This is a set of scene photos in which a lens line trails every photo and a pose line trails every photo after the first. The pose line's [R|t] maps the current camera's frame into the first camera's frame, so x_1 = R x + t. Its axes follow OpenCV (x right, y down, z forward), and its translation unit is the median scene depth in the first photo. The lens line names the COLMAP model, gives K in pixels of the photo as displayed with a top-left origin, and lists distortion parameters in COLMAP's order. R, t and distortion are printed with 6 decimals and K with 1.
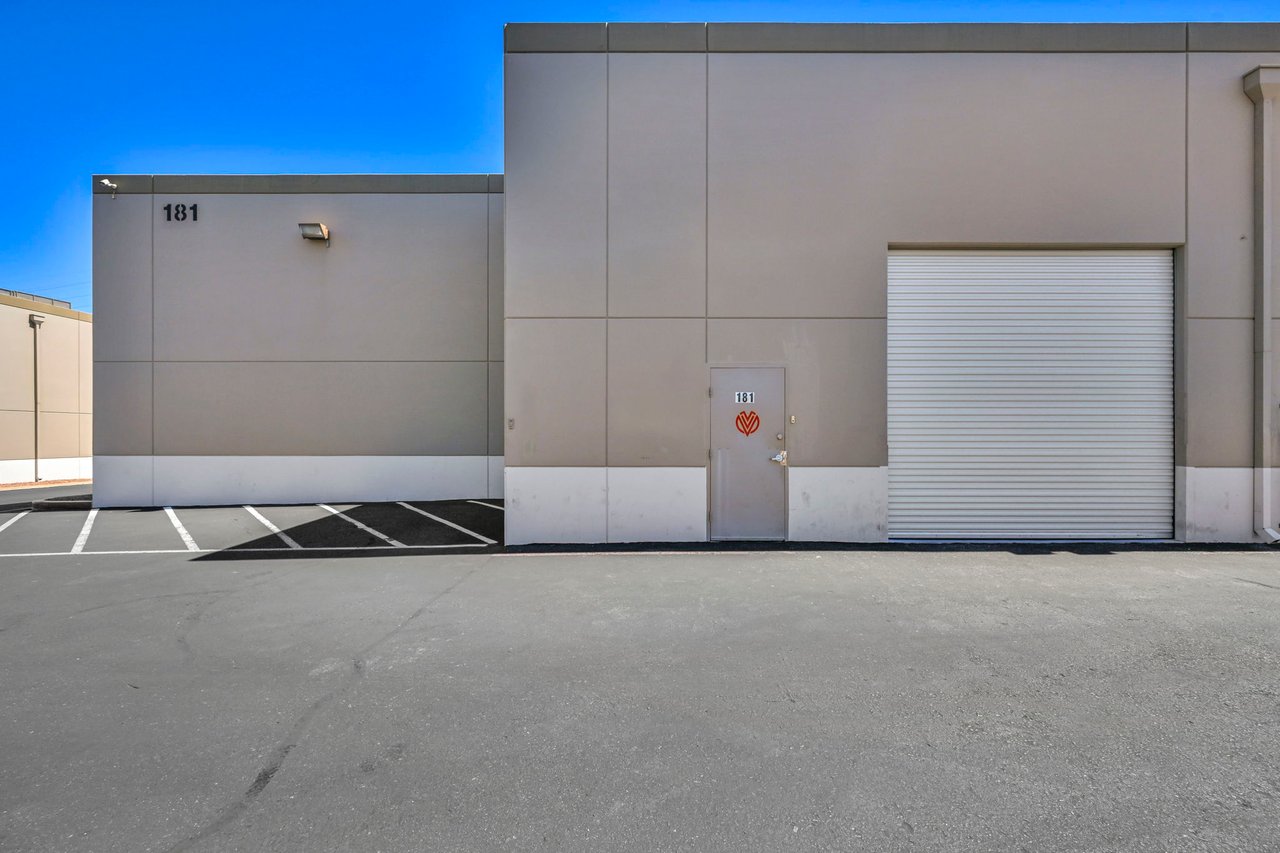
lens RADIAL K [[513.9, 0, 633.3], [0, 513.9, 438.0], [0, 0, 1]] dist [-0.002843, -0.000393]
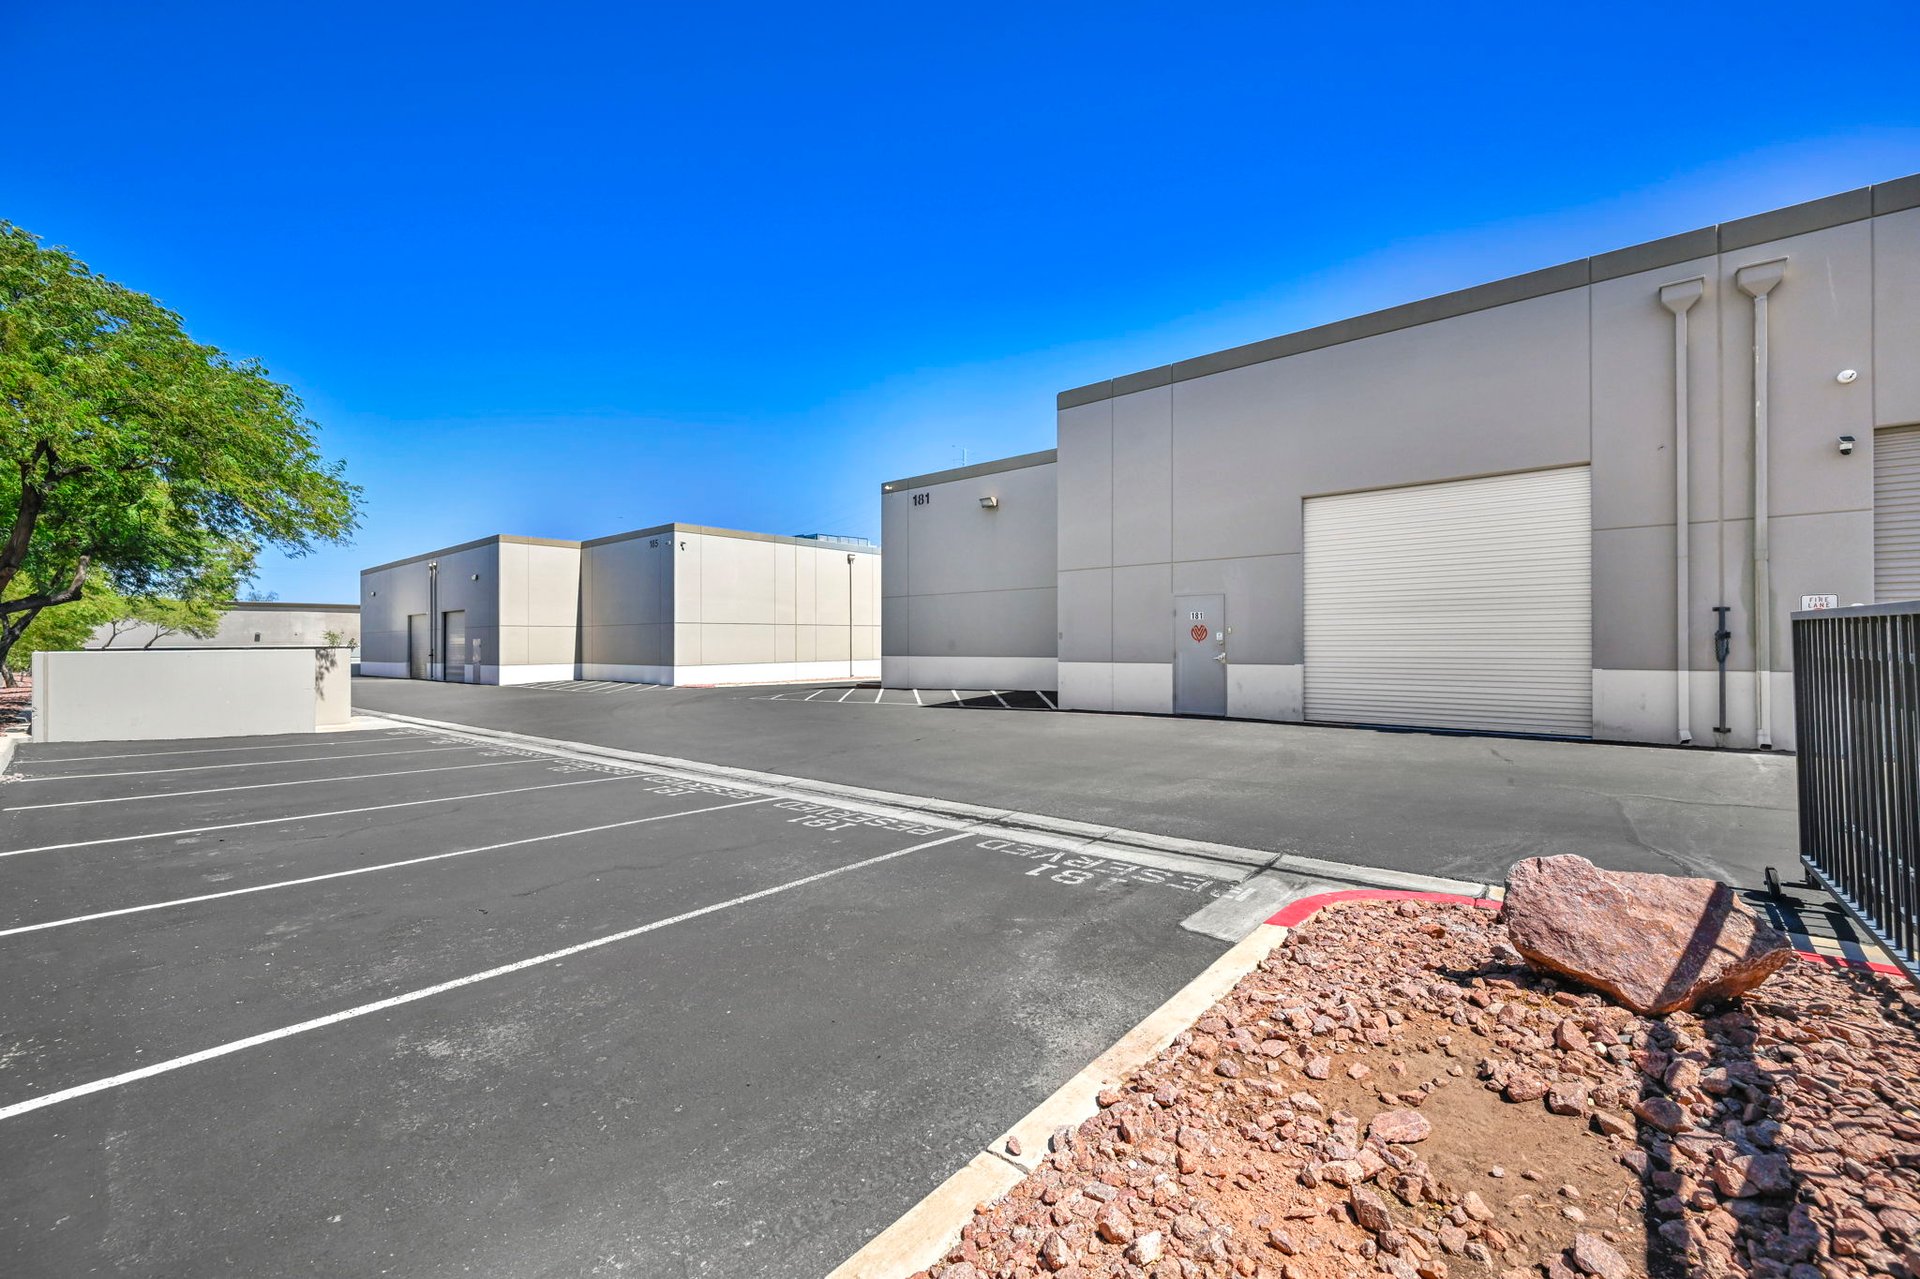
lens RADIAL K [[770.8, 0, 958.1], [0, 770.8, 633.1], [0, 0, 1]] dist [-0.002843, -0.000393]
pose [[0.758452, -0.014023, -0.651579, 1.093596], [0.003574, 0.999843, -0.017359, 0.005351], [0.651720, 0.010837, 0.758383, -1.057175]]
